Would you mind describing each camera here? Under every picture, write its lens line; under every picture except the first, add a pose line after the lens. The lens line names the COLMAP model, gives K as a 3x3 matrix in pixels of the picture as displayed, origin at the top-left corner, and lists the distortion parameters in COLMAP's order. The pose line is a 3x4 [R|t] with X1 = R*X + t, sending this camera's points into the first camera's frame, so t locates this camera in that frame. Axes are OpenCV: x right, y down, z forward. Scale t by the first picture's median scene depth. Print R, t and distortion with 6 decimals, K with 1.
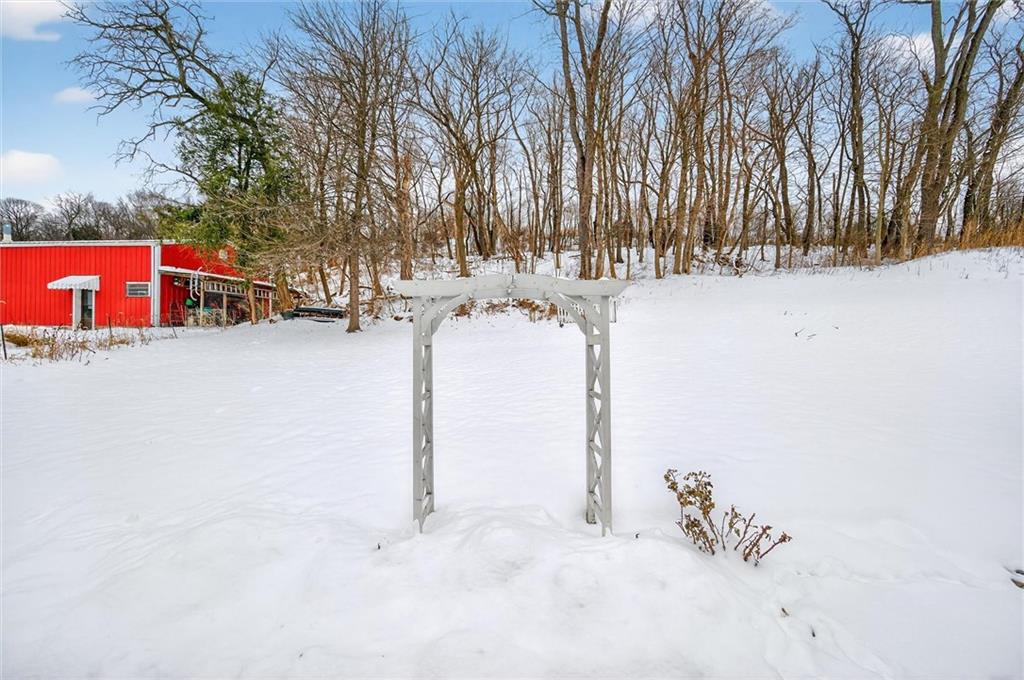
lens RADIAL K [[433.6, 0, 512.0], [0, 433.6, 340.0], [0, 0, 1]] dist [0.001803, 0.000486]
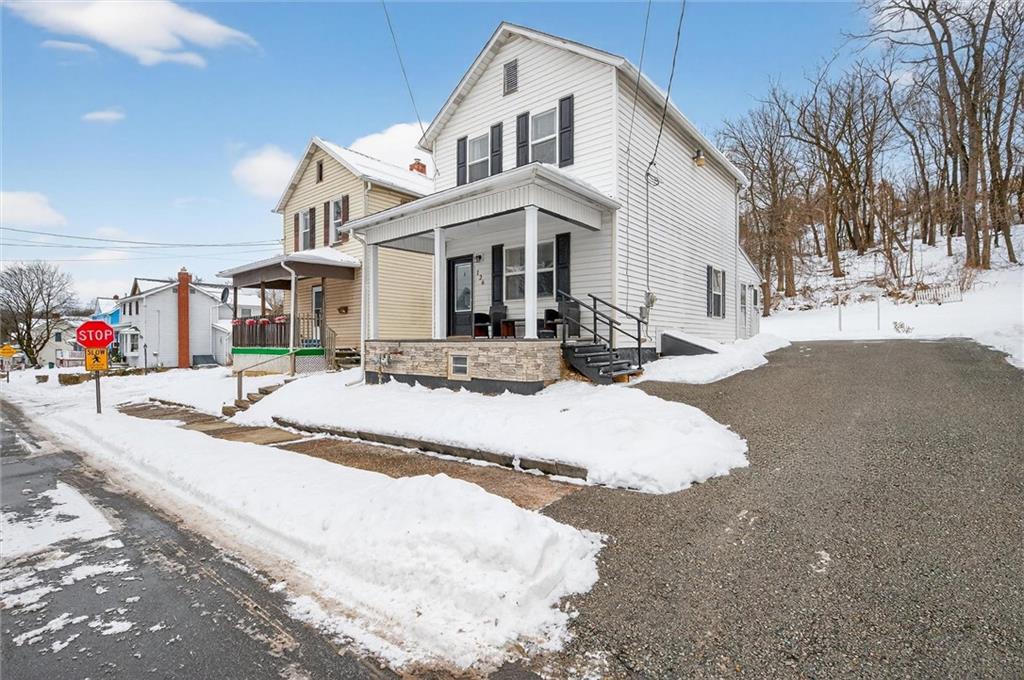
lens RADIAL K [[481.0, 0, 512.0], [0, 481.0, 340.0], [0, 0, 1]] dist [0.001795, 0.000213]
pose [[0.764609, -0.012660, -0.644370, 0.040831], [0.002224, 0.999853, -0.017005, 0.038339], [0.644490, 0.011569, 0.764525, -0.423946]]
